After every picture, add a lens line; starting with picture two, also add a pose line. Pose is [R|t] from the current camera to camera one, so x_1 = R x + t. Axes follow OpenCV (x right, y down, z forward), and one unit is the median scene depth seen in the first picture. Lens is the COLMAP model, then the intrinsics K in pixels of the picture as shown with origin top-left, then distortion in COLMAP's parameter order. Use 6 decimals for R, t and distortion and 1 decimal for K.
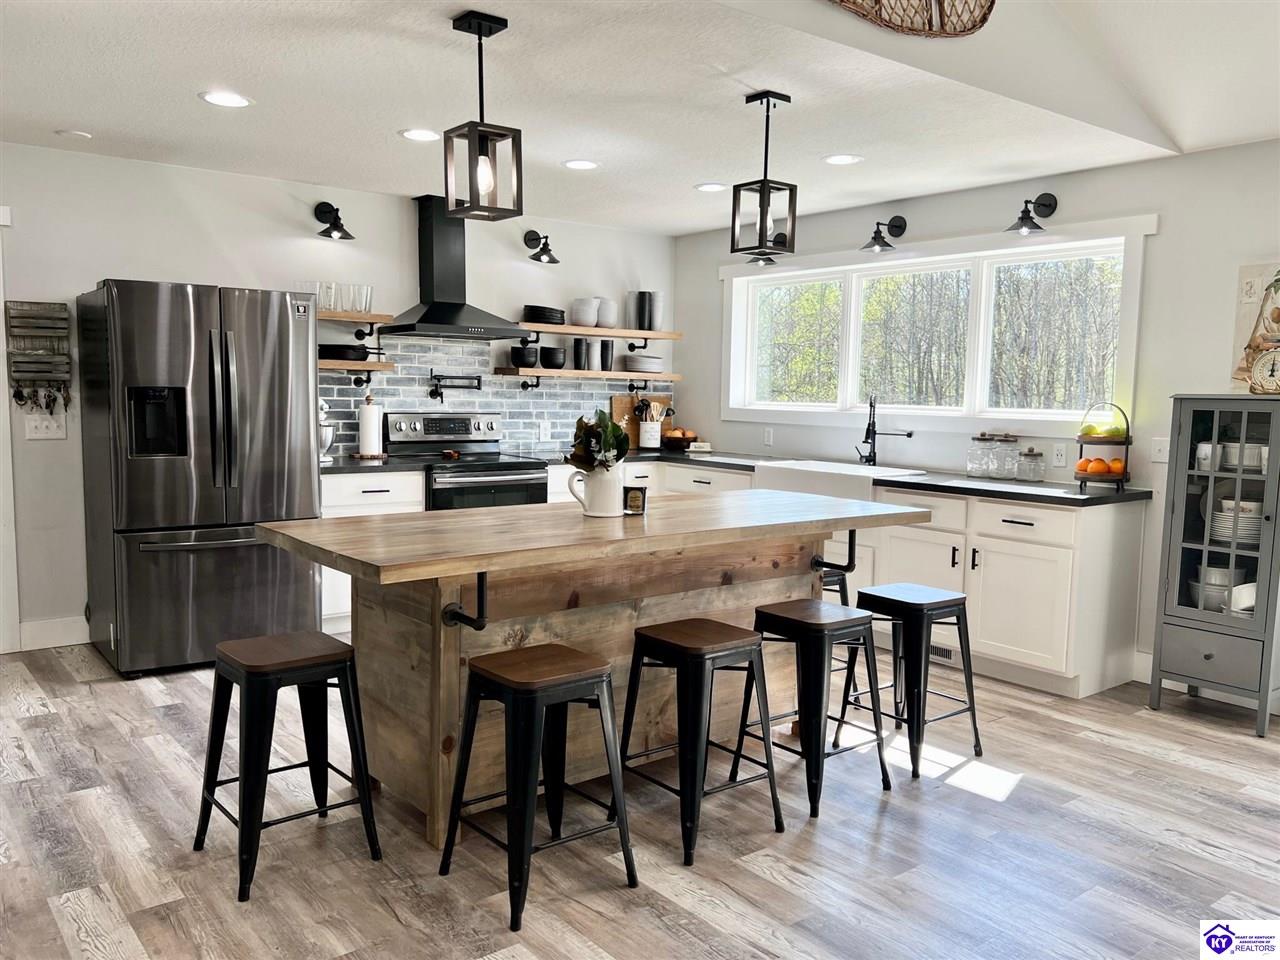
lens RADIAL K [[1017.4, 0, 653.9], [0, 1017.4, 480.1], [0, 0, 1]] dist [0.142816, -0.190769]
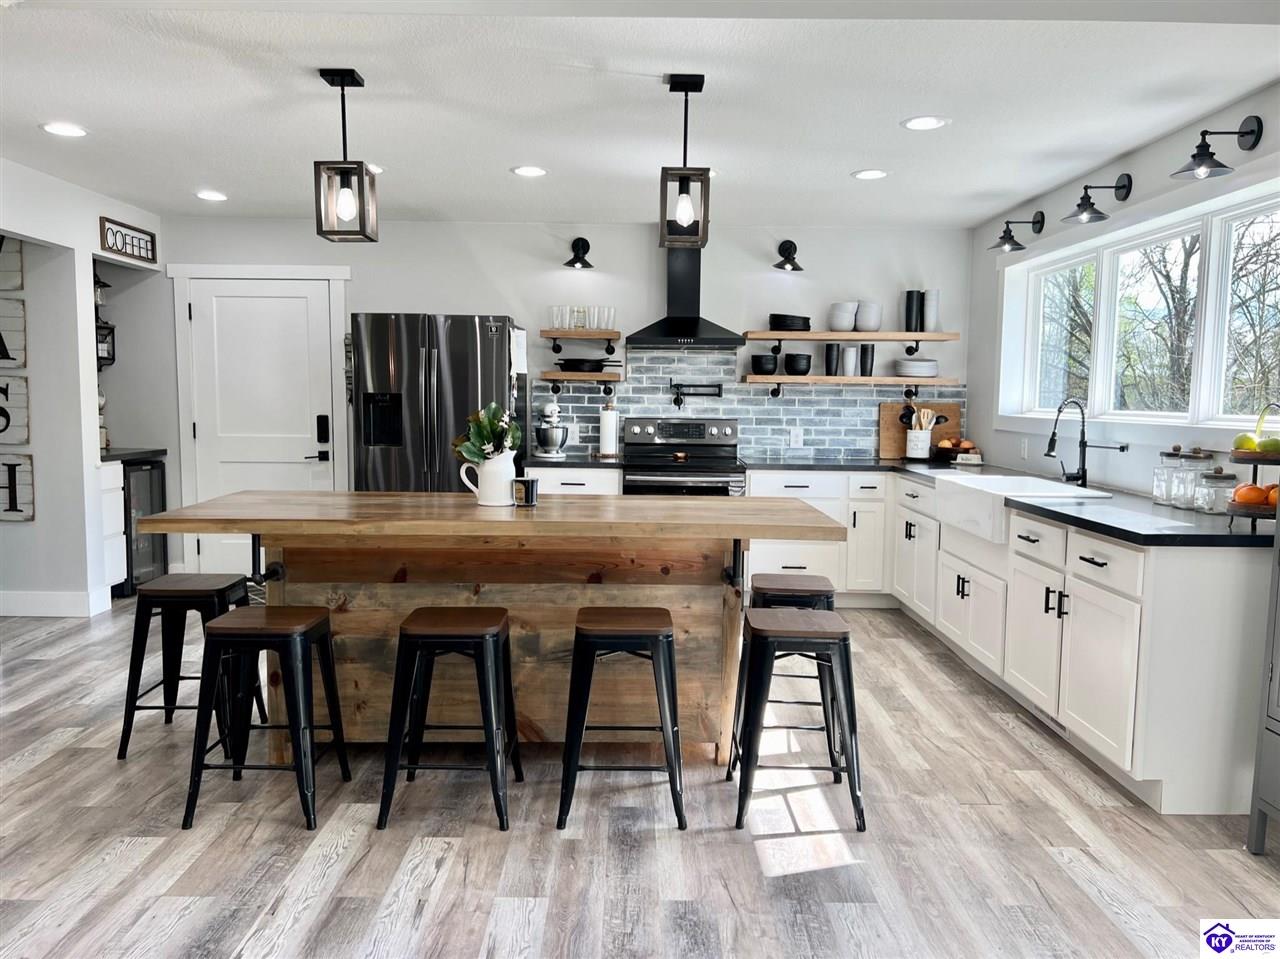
lens RADIAL K [[963.6, 0, 640.0], [0, 963.6, 479.5], [0, 0, 1]] dist [0.154510, -0.191926]
pose [[0.778901, 0.046424, -0.625426, 0.408356], [-0.055138, 0.998464, 0.005444, -0.003725], [0.624718, 0.030244, 0.780265, 0.172394]]
